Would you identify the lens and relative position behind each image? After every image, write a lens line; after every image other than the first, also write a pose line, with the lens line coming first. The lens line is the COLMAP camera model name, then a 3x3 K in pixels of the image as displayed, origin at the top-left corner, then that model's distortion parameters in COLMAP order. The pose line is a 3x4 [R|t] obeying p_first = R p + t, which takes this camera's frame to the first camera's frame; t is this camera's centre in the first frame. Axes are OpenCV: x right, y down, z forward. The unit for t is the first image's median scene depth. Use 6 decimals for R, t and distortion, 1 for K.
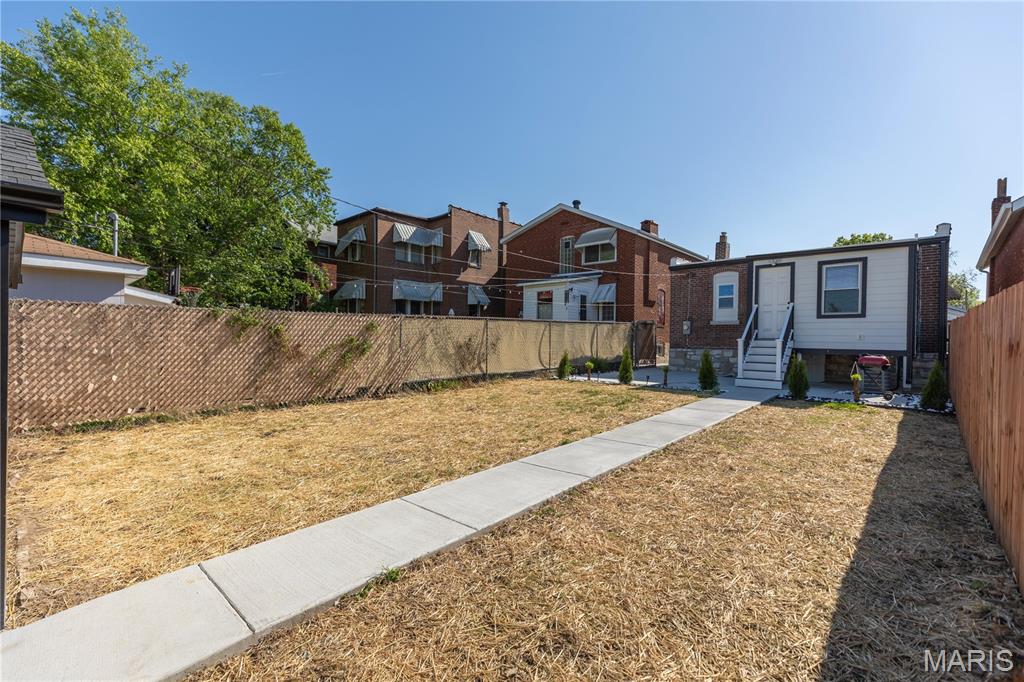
lens RADIAL K [[457.2, 0, 510.0], [0, 457.2, 346.5], [0, 0, 1]] dist [0.004437, 0.000190]
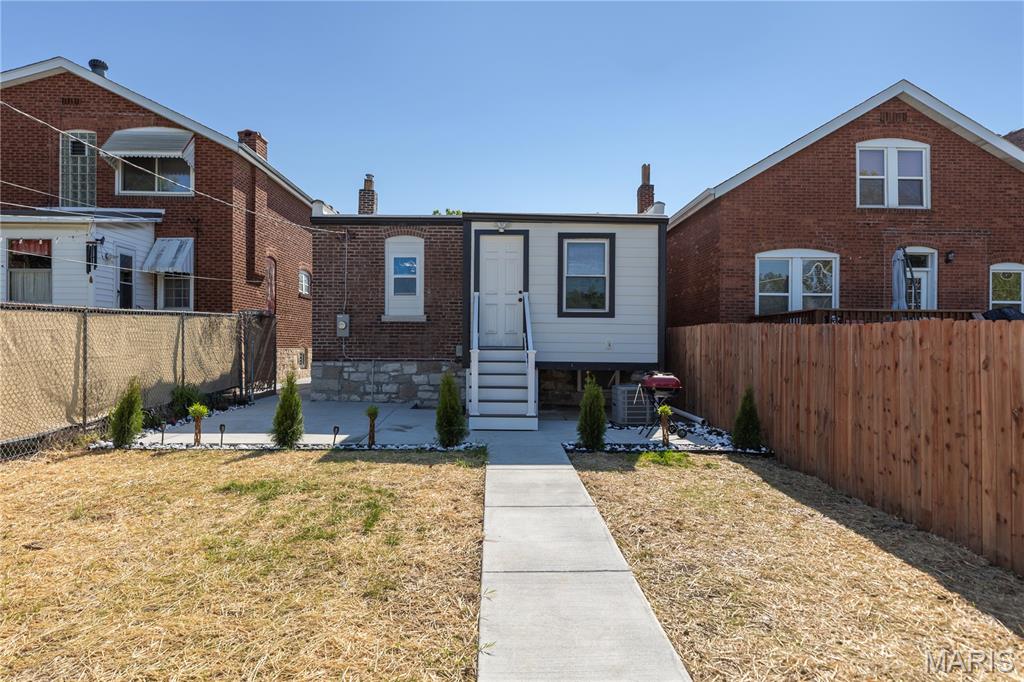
lens RADIAL K [[667.7, 0, 505.6], [0, 667.7, 340.8], [0, 0, 1]] dist [0.011255, 0.000707]
pose [[0.728430, -0.006950, 0.685085, -0.043567], [0.010424, 0.999945, -0.000938, -0.018951], [-0.685041, 0.007825, 0.728463, 0.242930]]
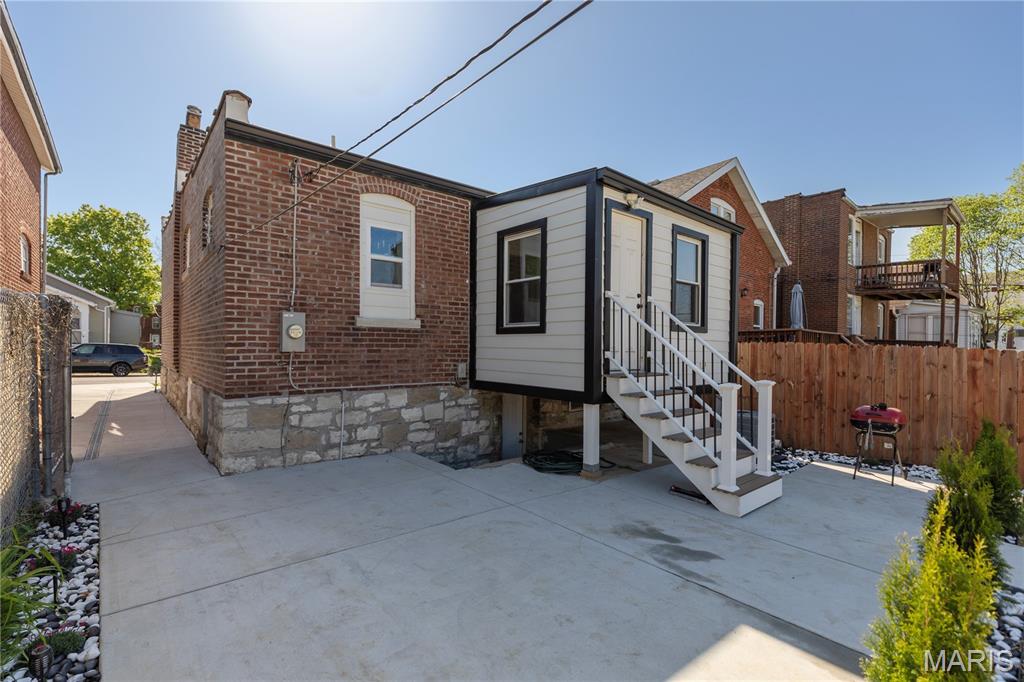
lens RADIAL K [[457.2, 0, 510.0], [0, 457.2, 346.5], [0, 0, 1]] dist [0.004437, 0.000190]
pose [[0.132890, -0.018362, 0.990961, 0.083611], [-0.004627, 0.999806, 0.019147, -0.037918], [-0.991120, -0.007130, 0.132779, 0.804247]]
